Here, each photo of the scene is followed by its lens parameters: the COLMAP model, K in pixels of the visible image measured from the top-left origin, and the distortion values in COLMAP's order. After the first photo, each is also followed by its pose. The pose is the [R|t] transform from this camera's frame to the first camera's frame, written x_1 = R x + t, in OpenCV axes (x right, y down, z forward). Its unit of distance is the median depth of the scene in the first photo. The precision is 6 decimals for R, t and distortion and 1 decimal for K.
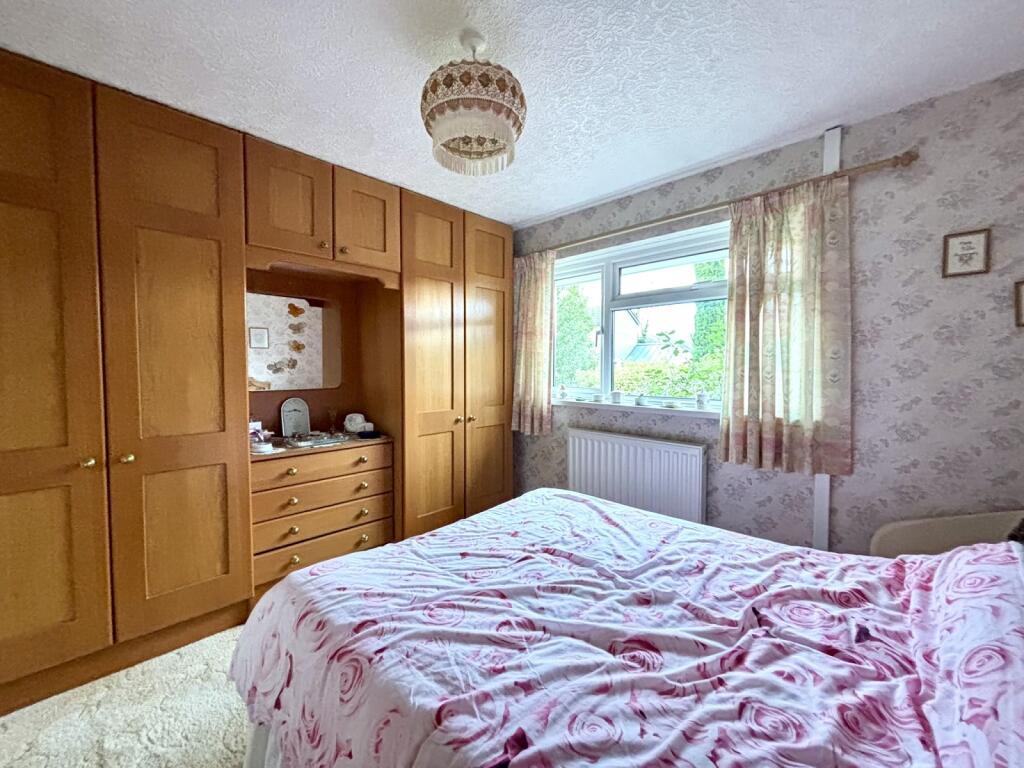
lens RADIAL K [[404.8, 0, 507.7], [0, 404.8, 379.9], [0, 0, 1]] dist [-0.003268, -0.000193]
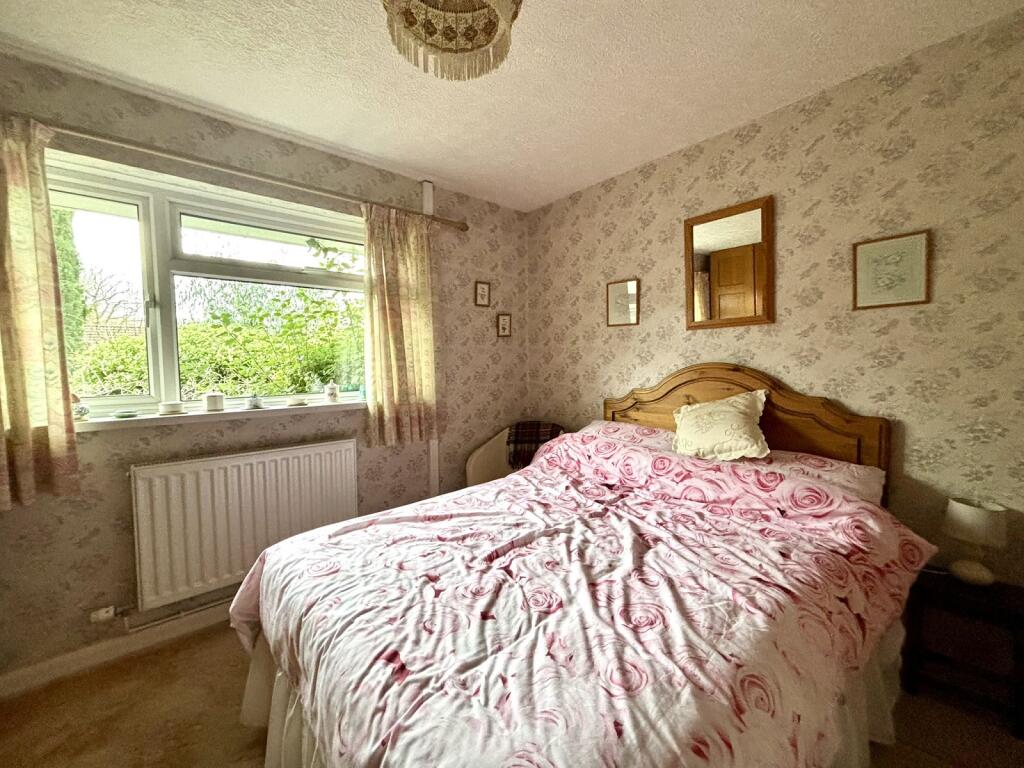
lens RADIAL K [[404.8, 0, 507.6], [0, 404.8, 386.1], [0, 0, 1]] dist [-0.003268, -0.000193]
pose [[0.087166, -0.065435, 0.994042, -0.669488], [0.043208, 0.997150, 0.061850, -0.012700], [-0.995256, 0.037560, 0.089745, 0.752681]]
